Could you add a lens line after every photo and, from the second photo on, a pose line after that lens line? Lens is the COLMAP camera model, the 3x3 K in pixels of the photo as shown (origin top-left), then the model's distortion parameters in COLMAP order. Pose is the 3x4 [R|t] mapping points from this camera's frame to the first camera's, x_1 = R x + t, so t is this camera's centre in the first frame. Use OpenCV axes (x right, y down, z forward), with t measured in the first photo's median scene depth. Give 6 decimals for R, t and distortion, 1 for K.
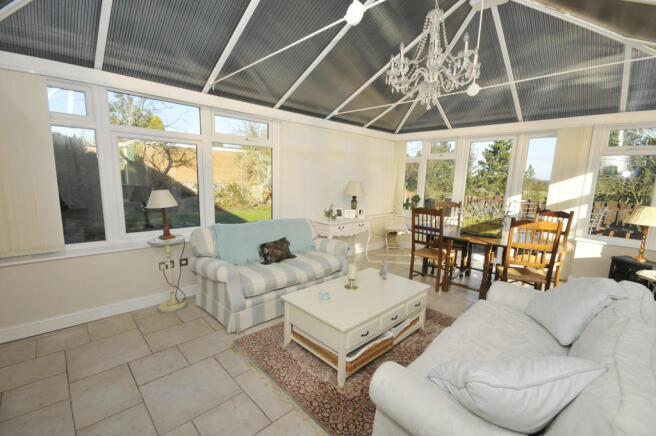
lens RADIAL K [[290.5, 0, 327.1], [0, 290.5, 223.9], [0, 0, 1]] dist [-0.000388, -0.000456]
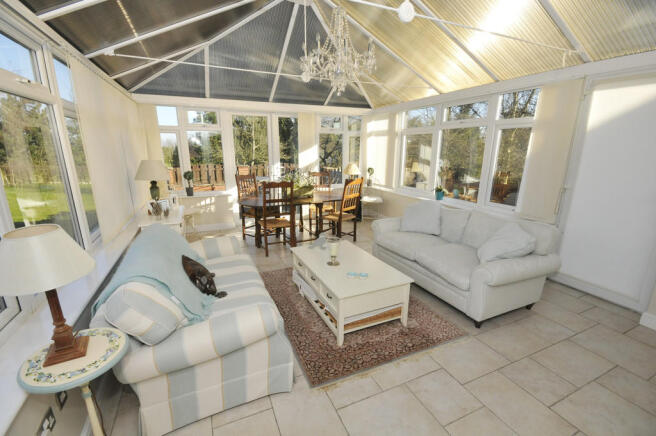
lens RADIAL K [[290.5, 0, 327.1], [0, 290.5, 223.9], [0, 0, 1]] dist [-0.000388, -0.000456]
pose [[0.352406, -0.254089, 0.900694, -0.567168], [0.173460, 0.963494, 0.203937, -0.085598], [-0.919631, 0.084366, 0.383615, 0.425283]]
